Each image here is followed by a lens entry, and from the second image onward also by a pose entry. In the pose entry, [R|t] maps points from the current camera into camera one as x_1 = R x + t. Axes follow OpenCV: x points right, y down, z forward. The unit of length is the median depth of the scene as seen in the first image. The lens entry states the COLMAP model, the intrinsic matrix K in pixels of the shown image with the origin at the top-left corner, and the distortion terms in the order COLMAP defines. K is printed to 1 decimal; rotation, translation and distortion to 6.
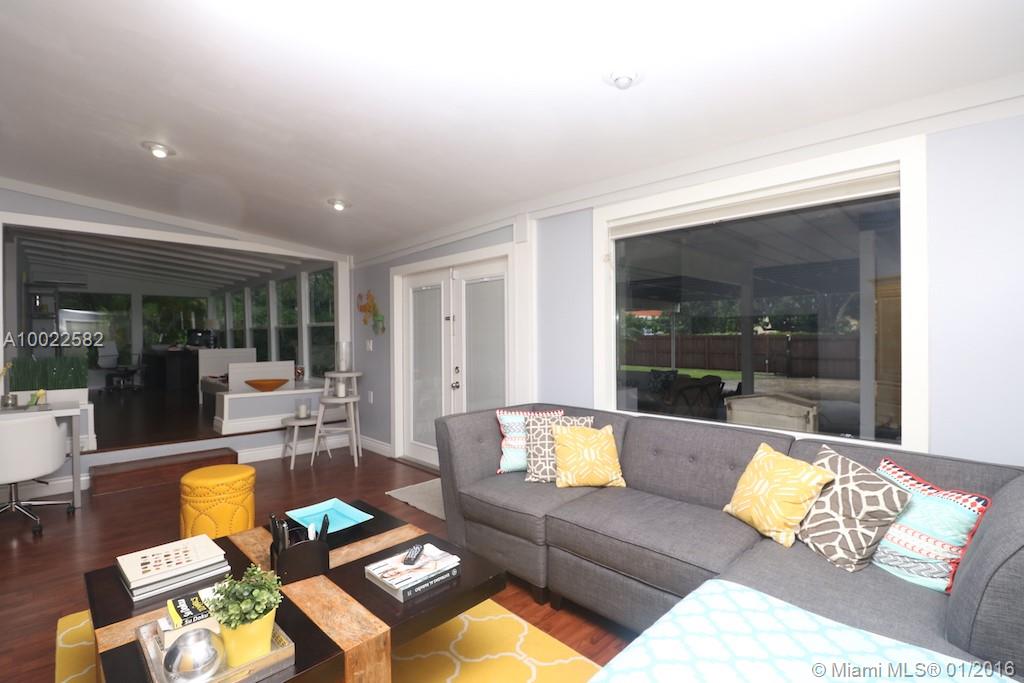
lens RADIAL K [[473.0, 0, 511.3], [0, 473.0, 338.0], [0, 0, 1]] dist [-0.001989, -0.011297]
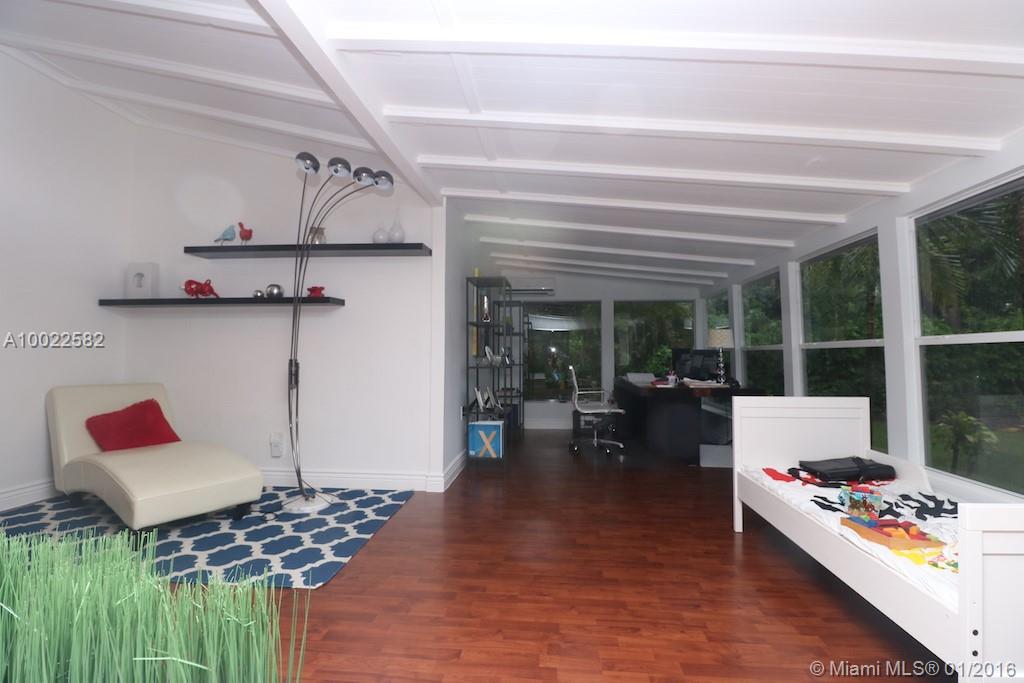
lens RADIAL K [[473.0, 0, 511.3], [0, 473.0, 338.0], [0, 0, 1]] dist [-0.001989, -0.011297]
pose [[0.647975, -0.017842, -0.761452, -1.101294], [-0.010448, 0.999423, -0.032308, -0.031320], [0.761590, 0.028890, 0.647415, 1.355380]]
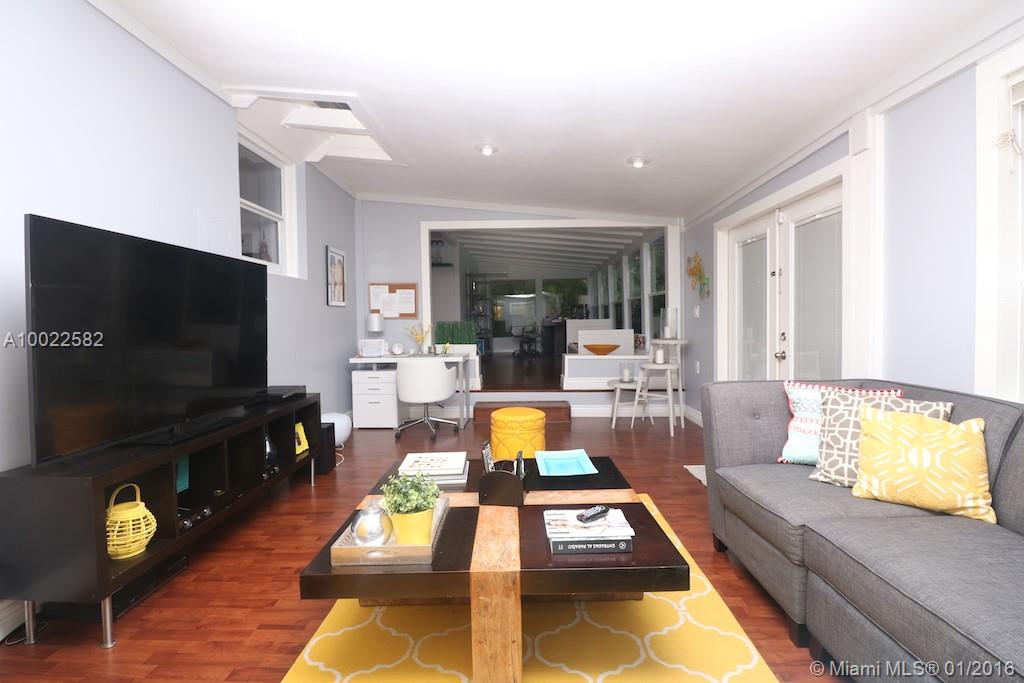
lens RADIAL K [[473.0, 0, 511.3], [0, 473.0, 338.0], [0, 0, 1]] dist [-0.001989, -0.011297]
pose [[0.698838, 0.019674, -0.715009, 0.209930], [0.010478, 0.999233, 0.037735, 0.053572], [0.715203, -0.033863, 0.698096, 0.168216]]
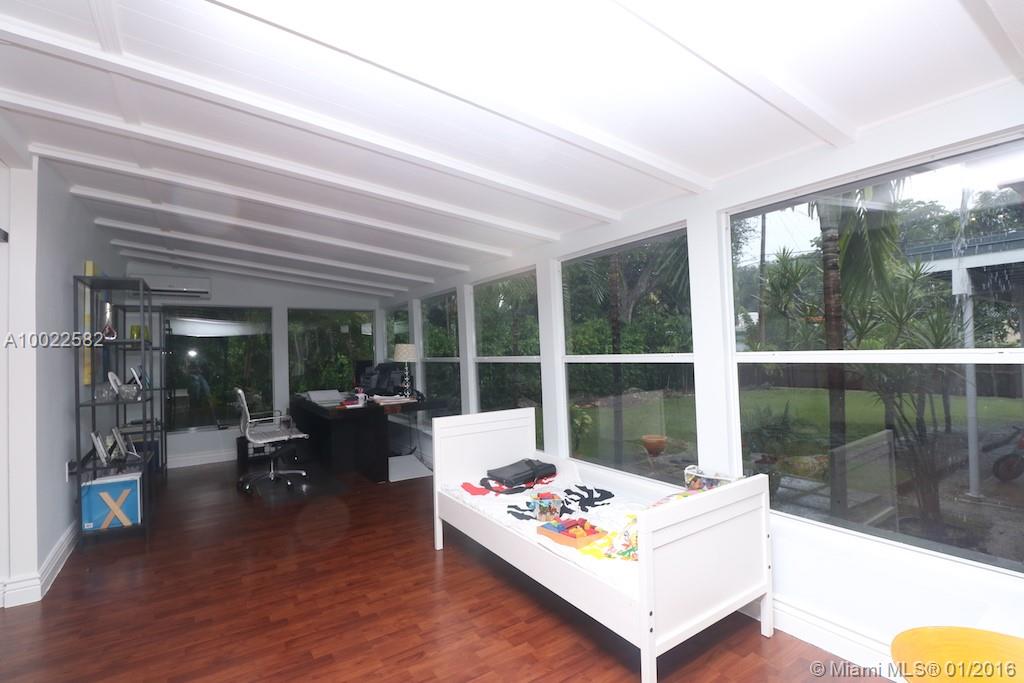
lens RADIAL K [[472.9, 0, 510.6], [0, 472.9, 337.8], [0, 0, 1]] dist [-0.003552, -0.010600]
pose [[0.982588, -0.023478, -0.184311, -1.199184], [0.018073, 0.999358, -0.030950, -0.083038], [0.184919, 0.027080, 0.982381, 1.382267]]
